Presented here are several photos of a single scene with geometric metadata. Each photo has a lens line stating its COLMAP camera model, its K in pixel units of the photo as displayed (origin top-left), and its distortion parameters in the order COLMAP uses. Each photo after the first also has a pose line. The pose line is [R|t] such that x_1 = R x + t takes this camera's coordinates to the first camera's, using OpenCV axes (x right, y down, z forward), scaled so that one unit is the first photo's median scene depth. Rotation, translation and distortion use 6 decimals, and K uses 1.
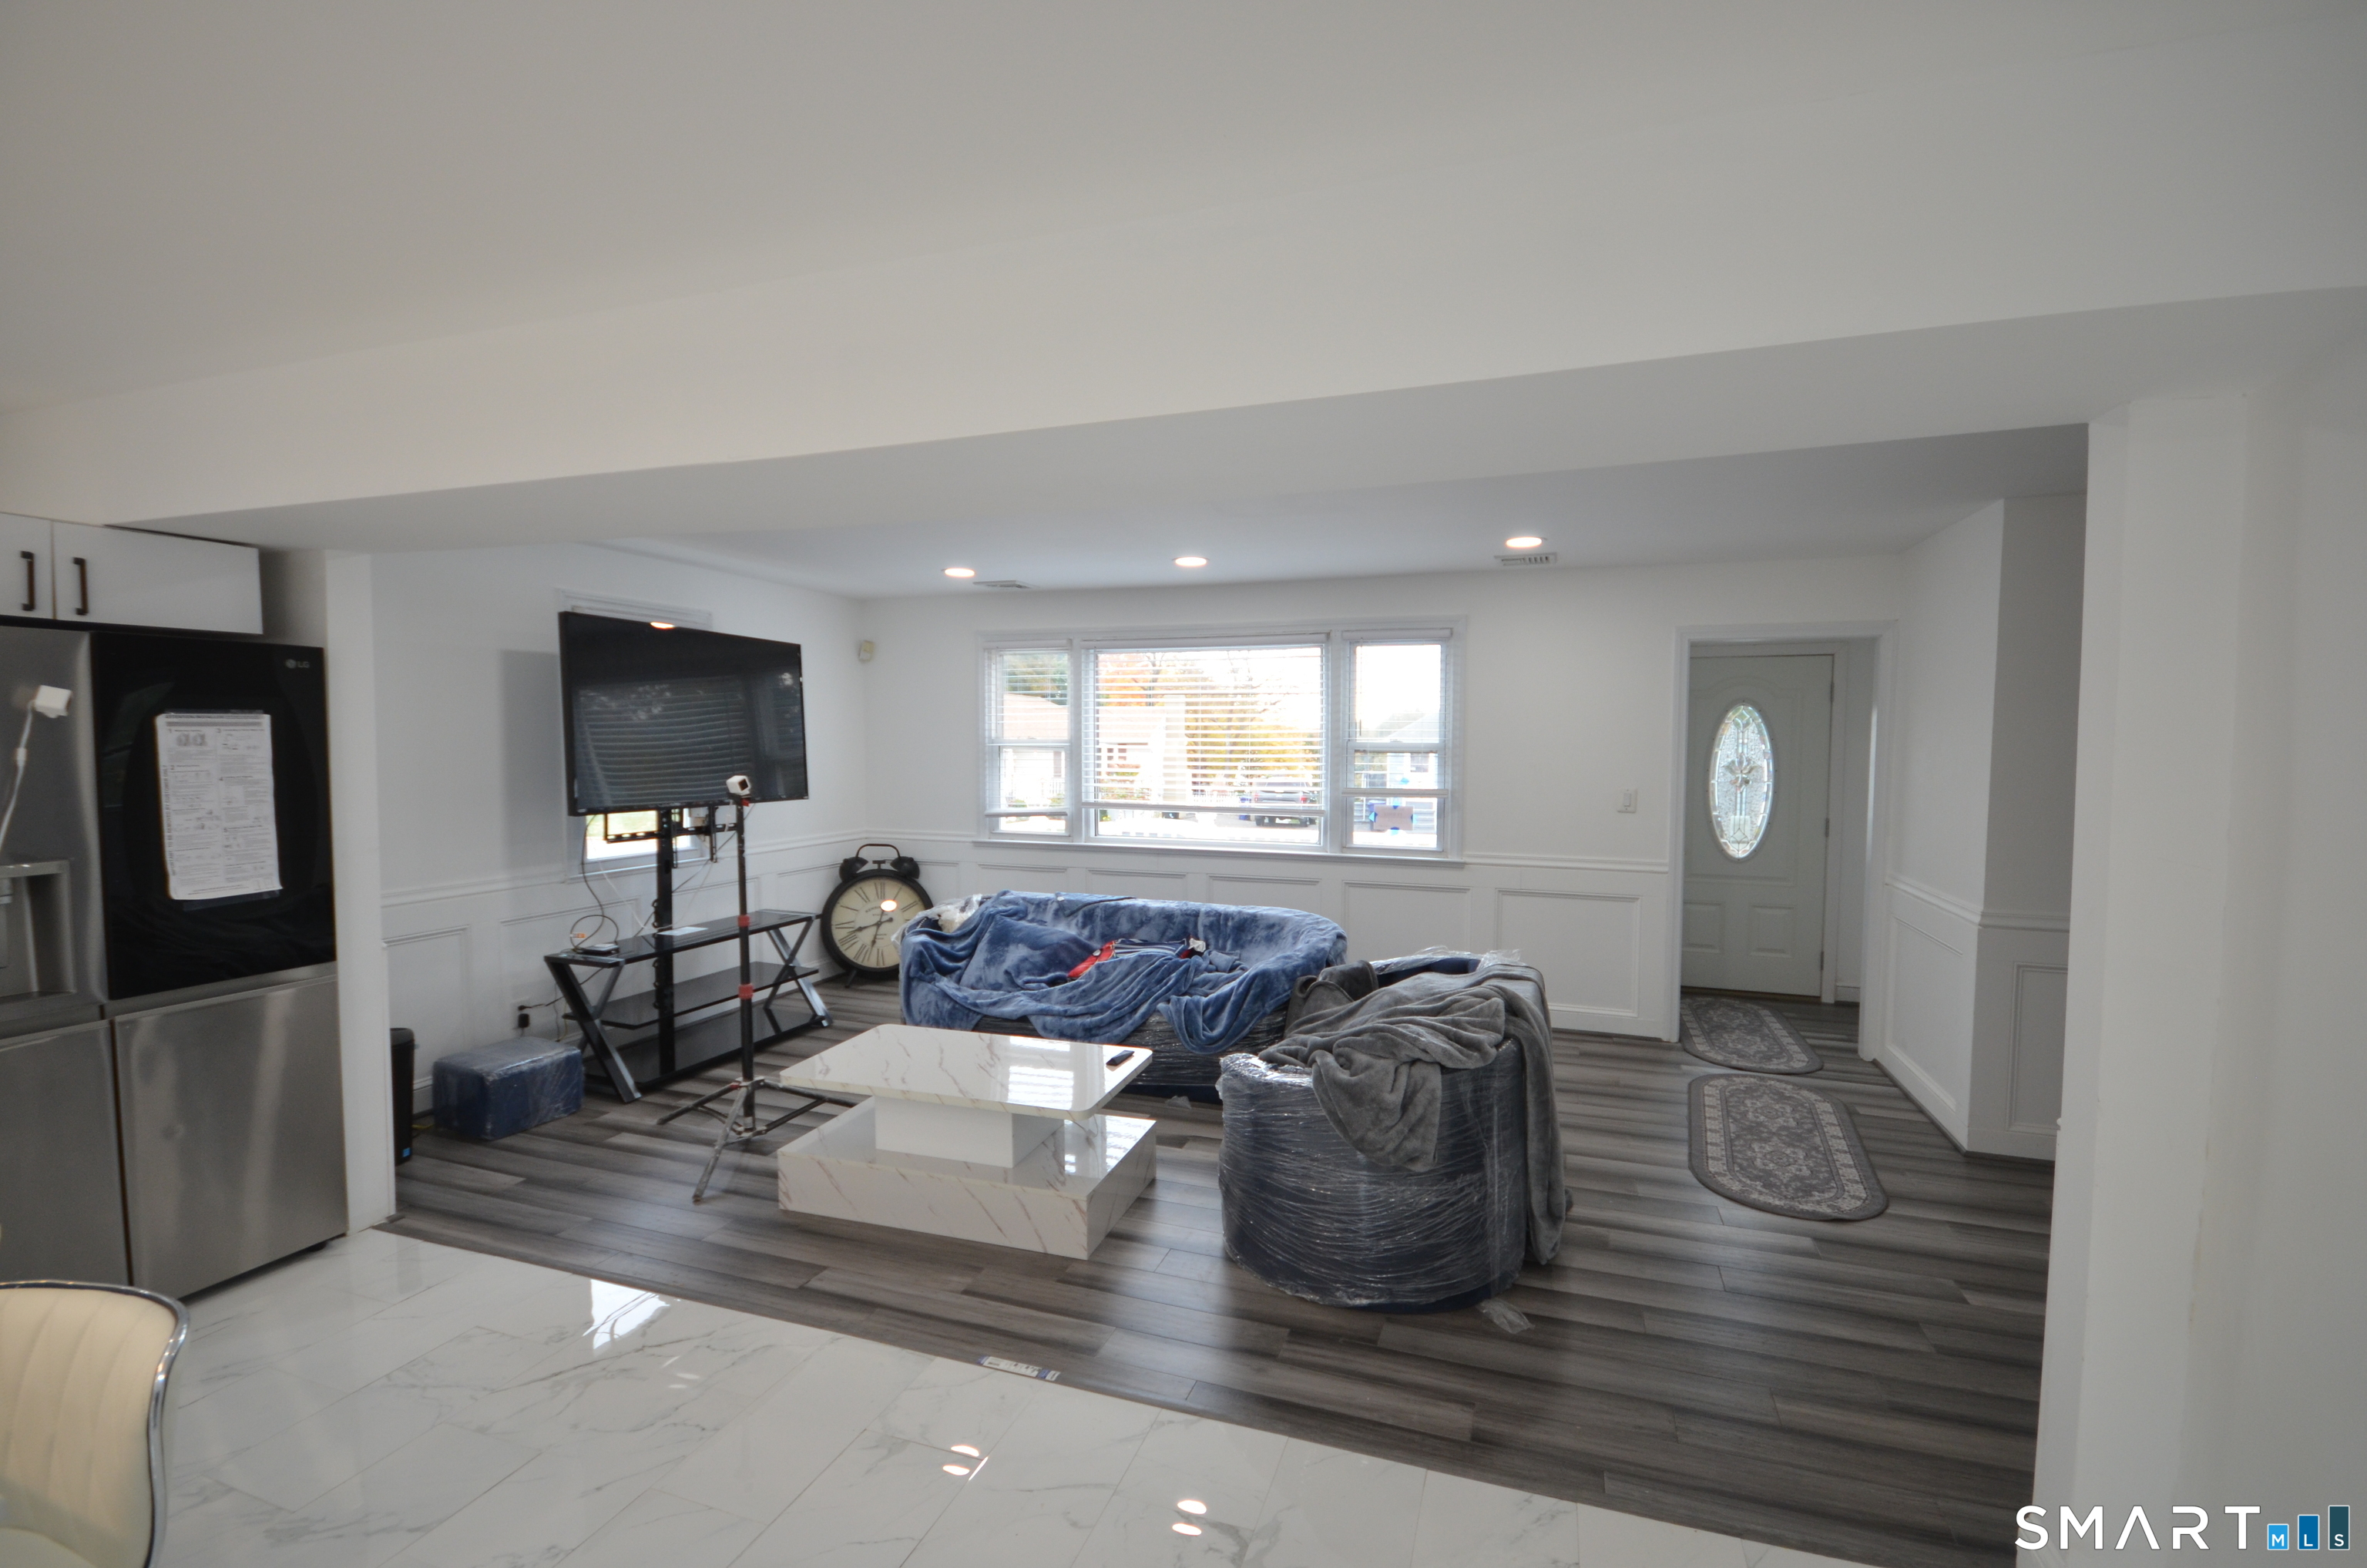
lens RADIAL K [[1071.0, 0, 1226.4], [0, 1071.0, 795.4], [0, 0, 1]] dist [0.005040, -0.009148]
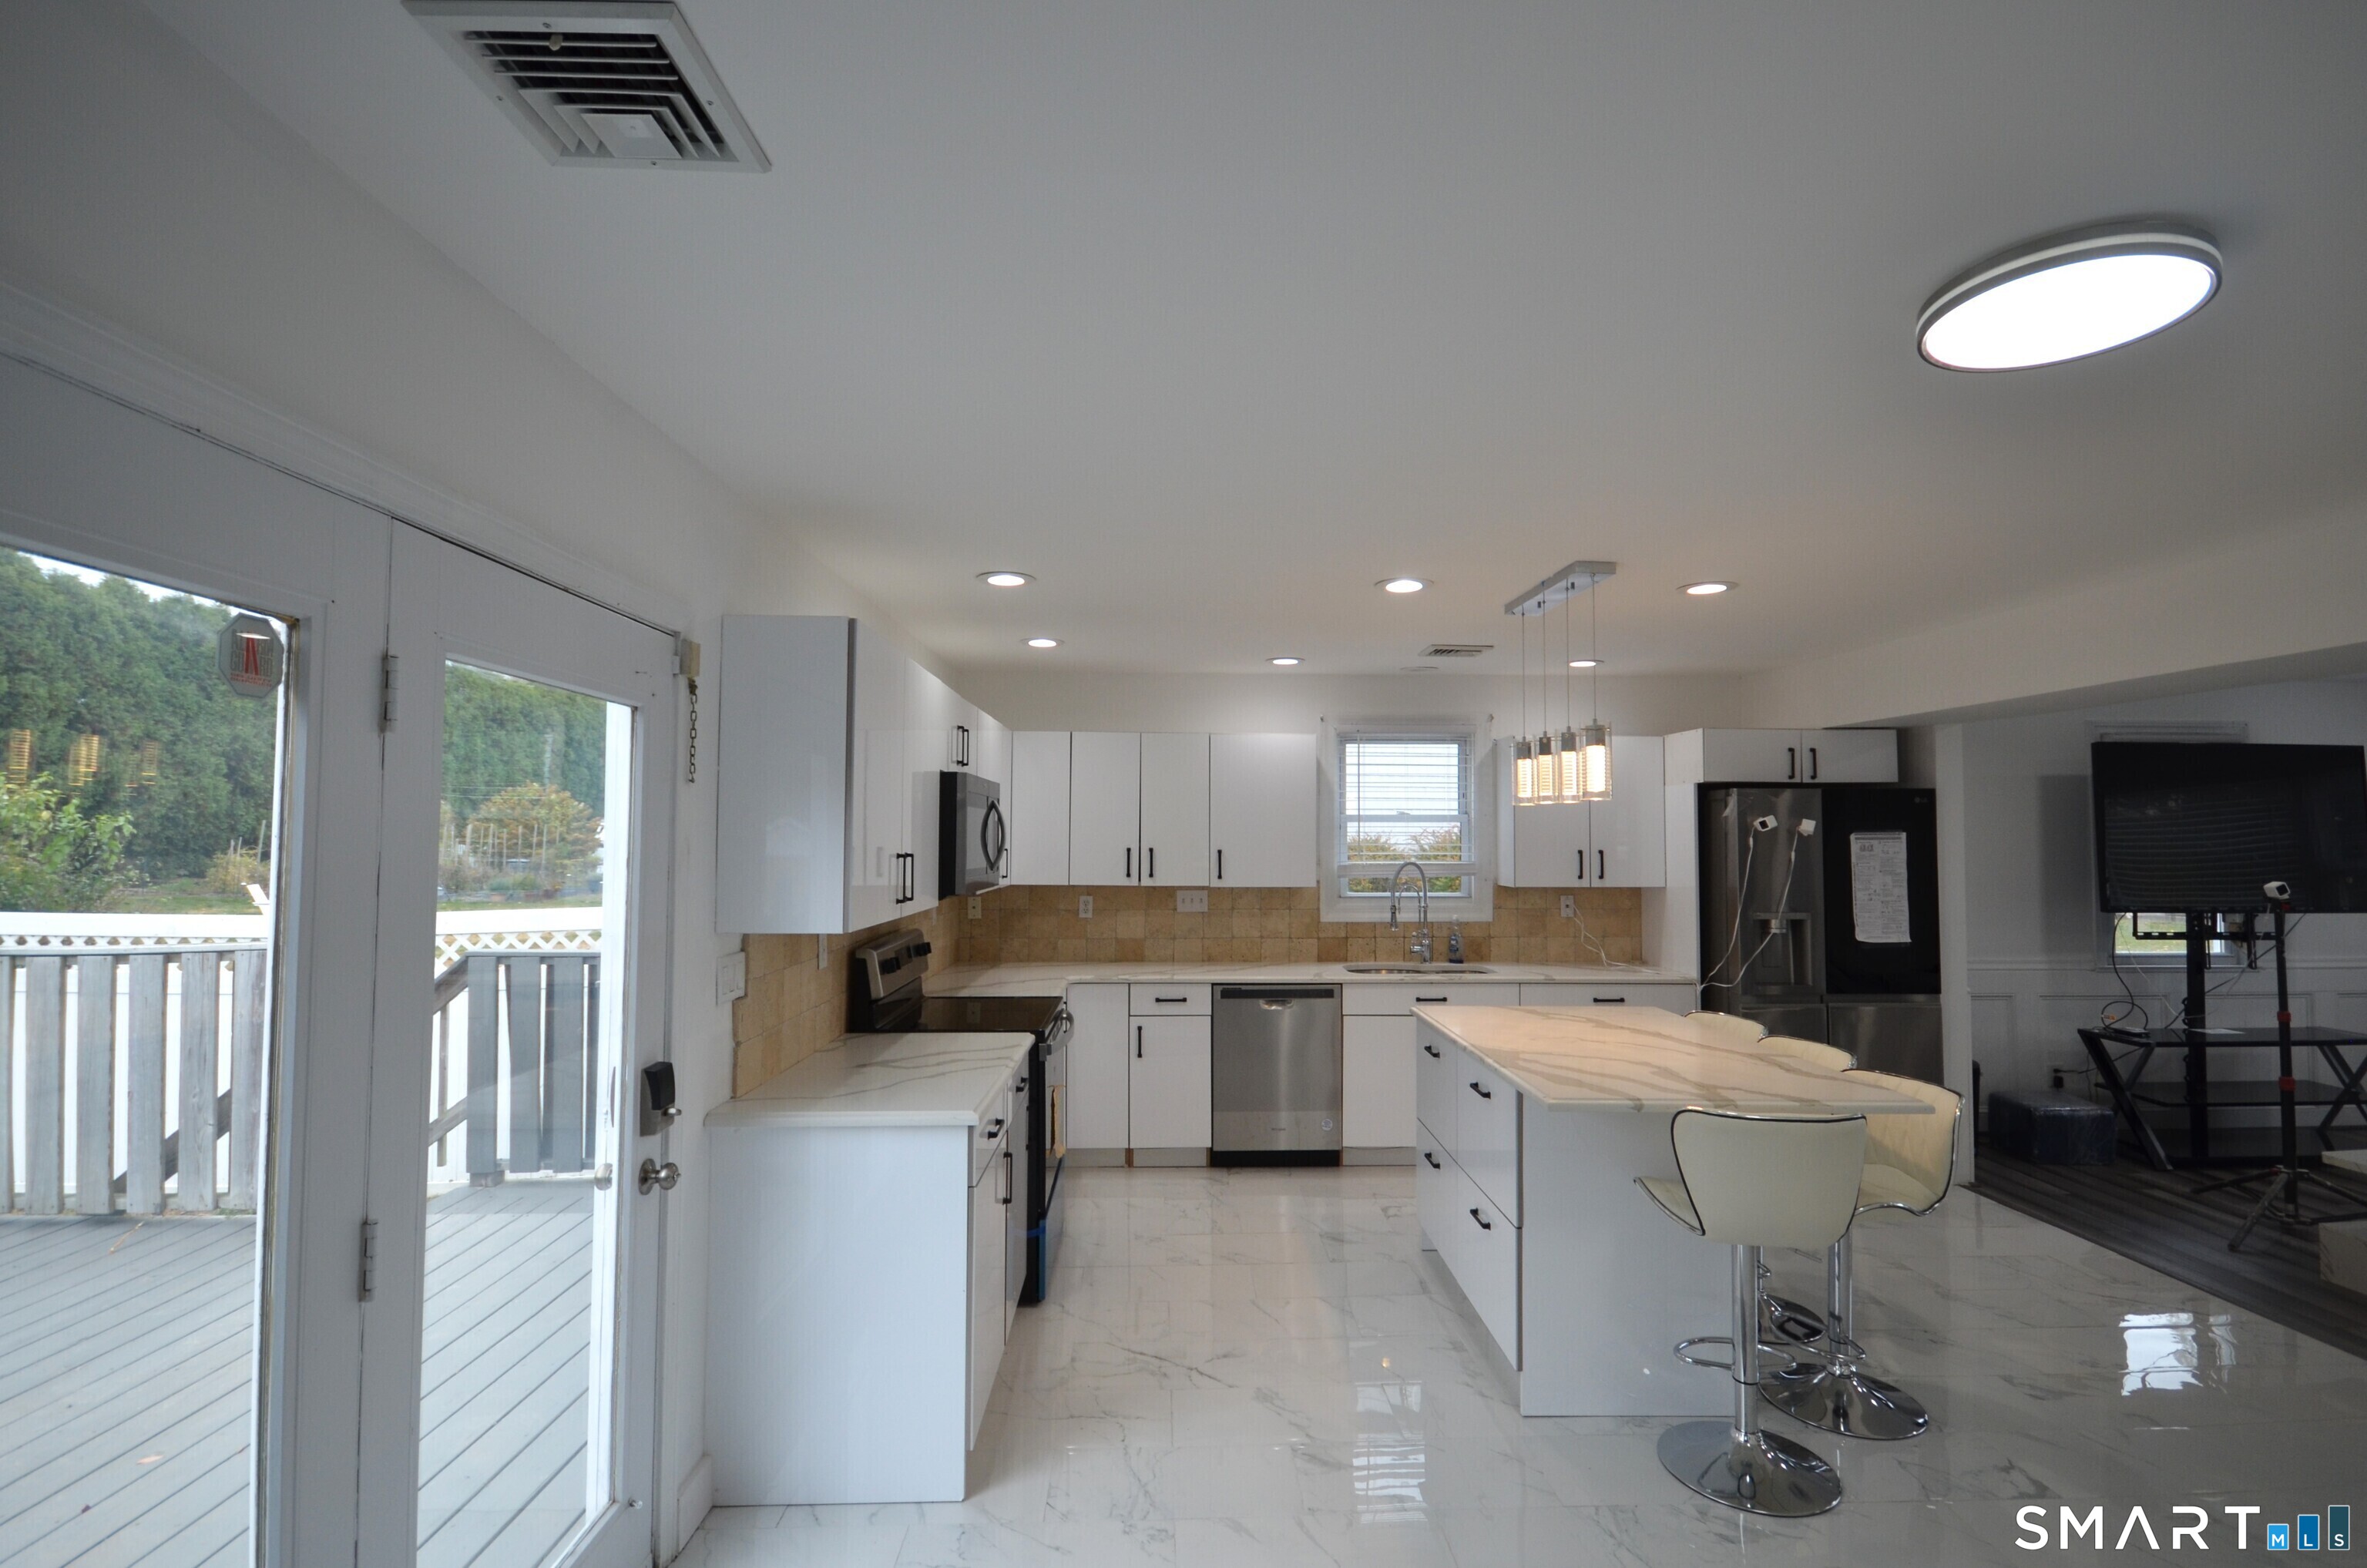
lens RADIAL K [[1071.0, 0, 1220.2], [0, 1071.0, 785.4], [0, 0, 1]] dist [0.005040, -0.009148]
pose [[0.347410, -0.049109, -0.936426, 0.255289], [-0.053271, 0.995981, -0.071996, 0.024433], [0.936199, 0.074897, 0.343398, -0.512436]]
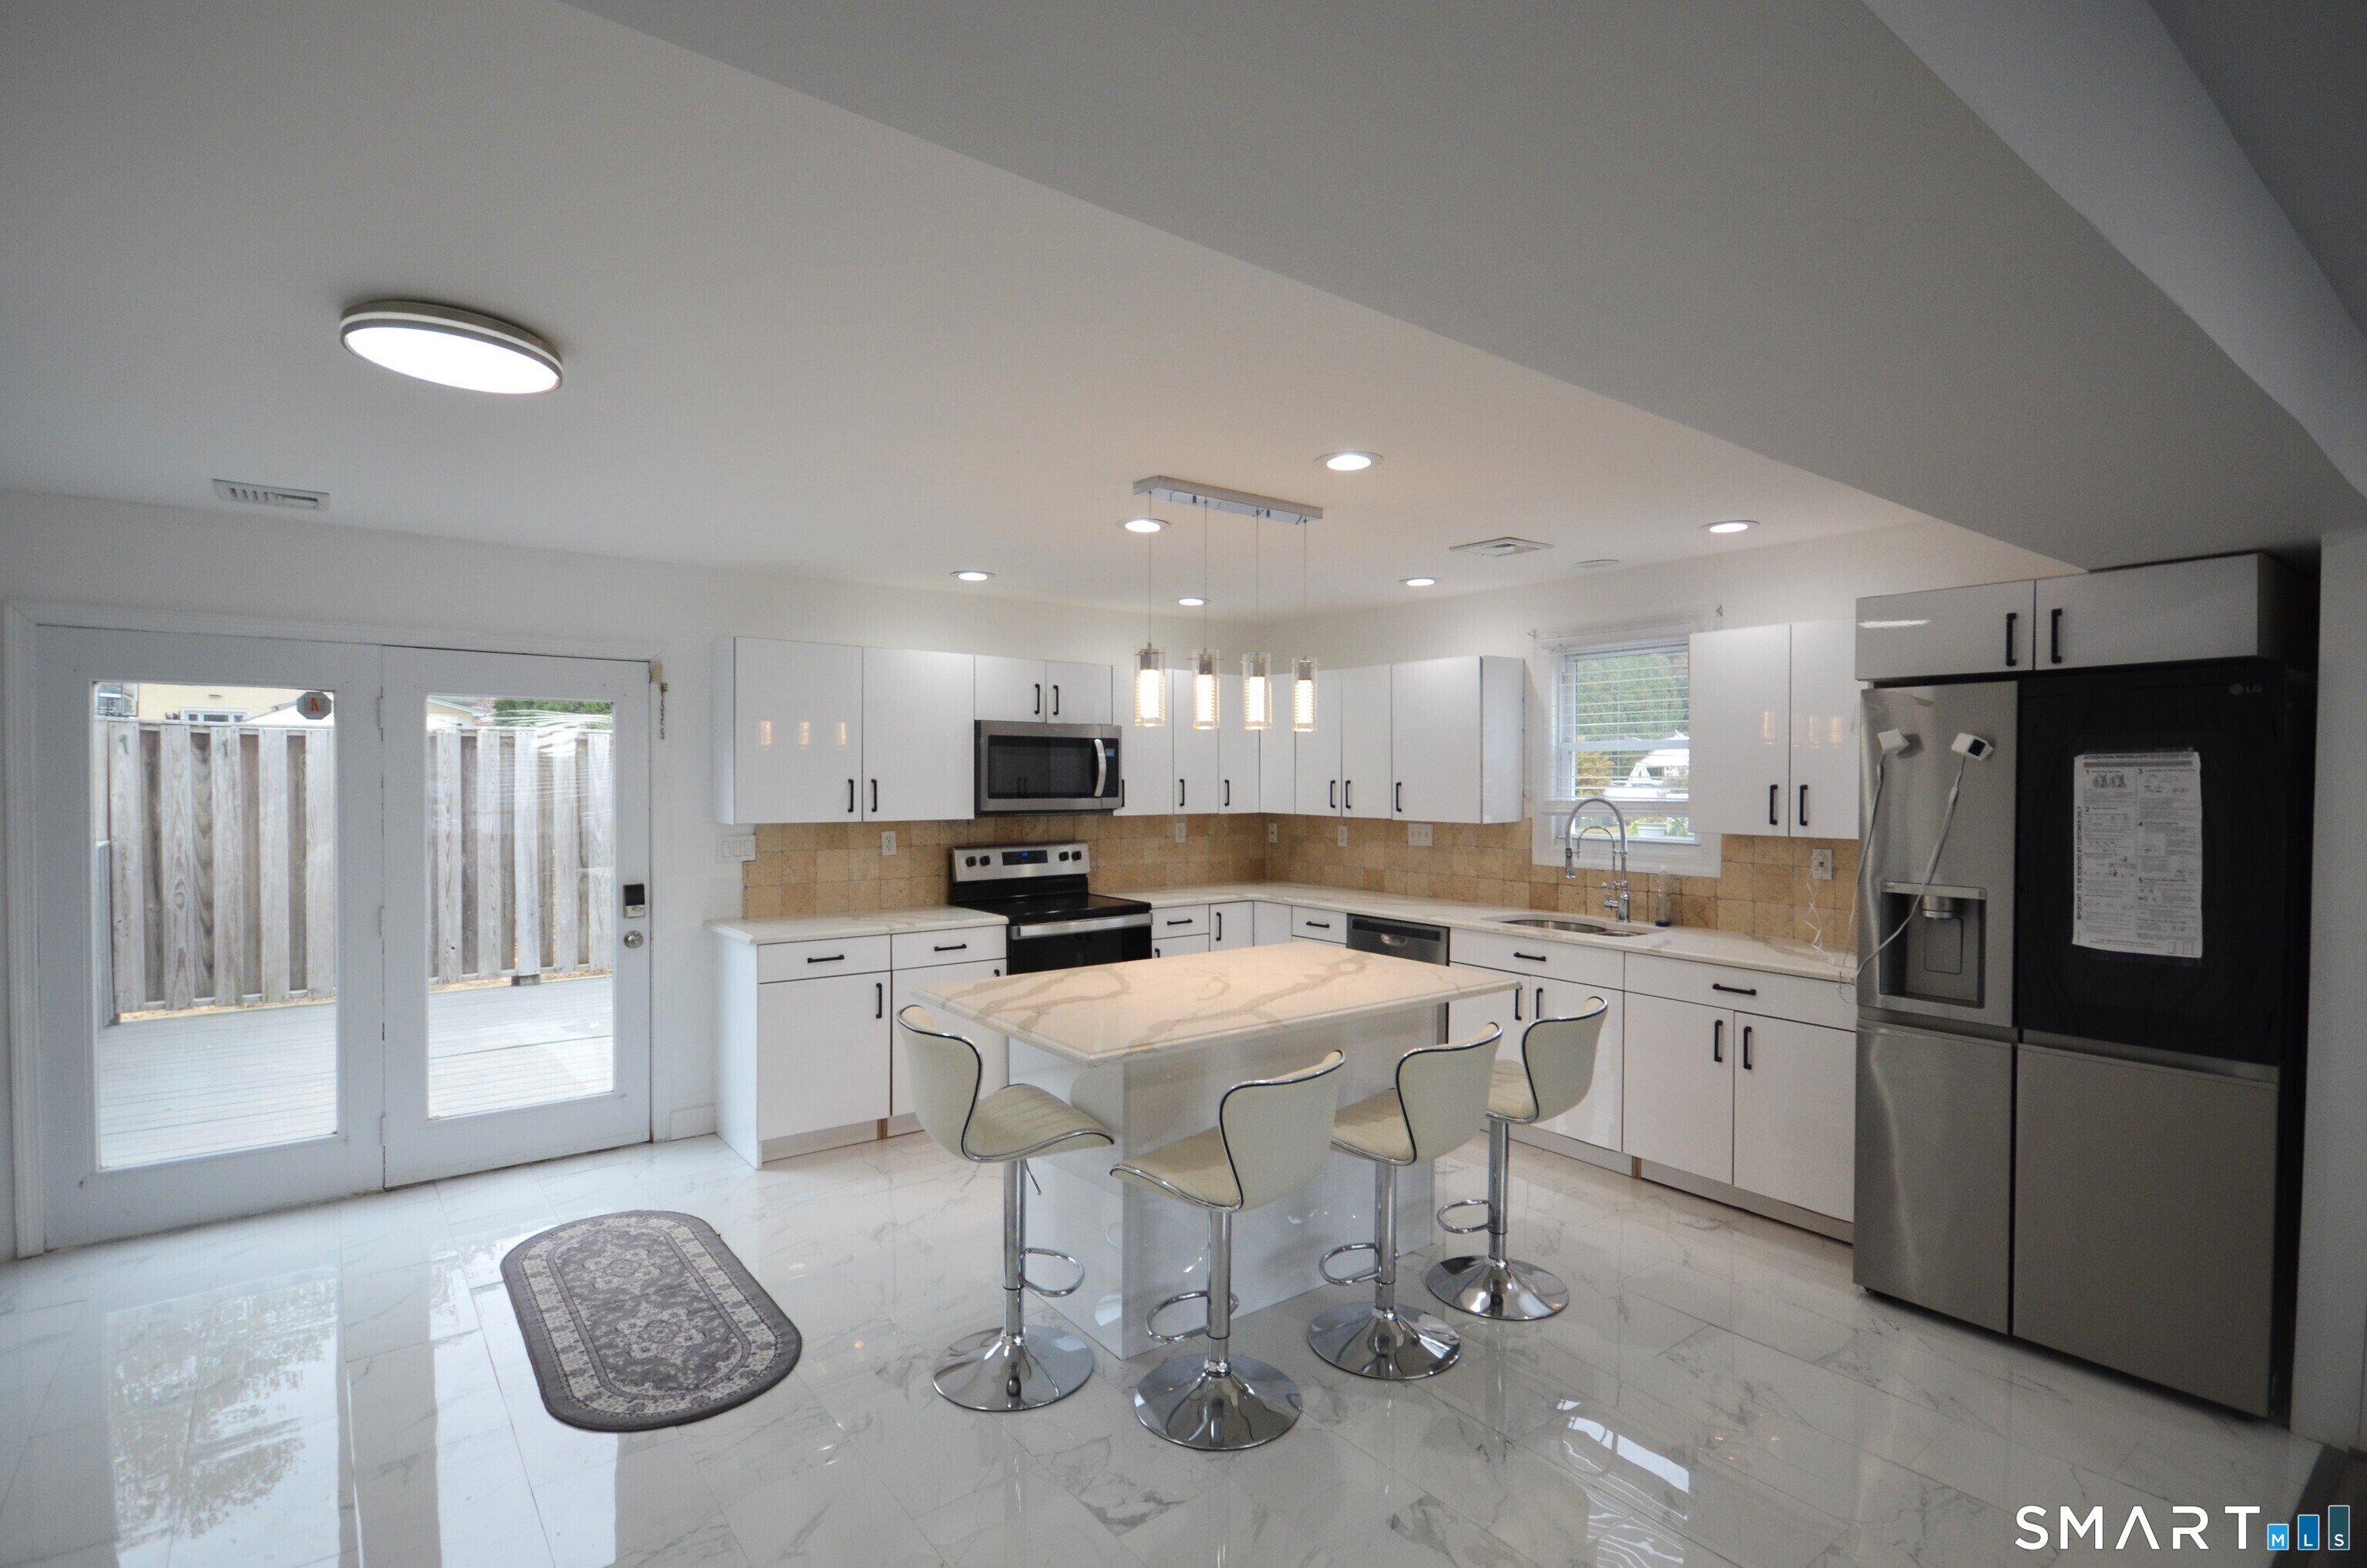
lens RADIAL K [[1071.0, 0, 1177.0], [0, 1071.0, 780.4], [0, 0, 1]] dist [0.005040, -0.009148]
pose [[-0.547240, -0.001972, -0.836974, 0.253448], [-0.050347, 0.998264, 0.030567, -0.036451], [0.835460, 0.058867, -0.546389, 0.753263]]
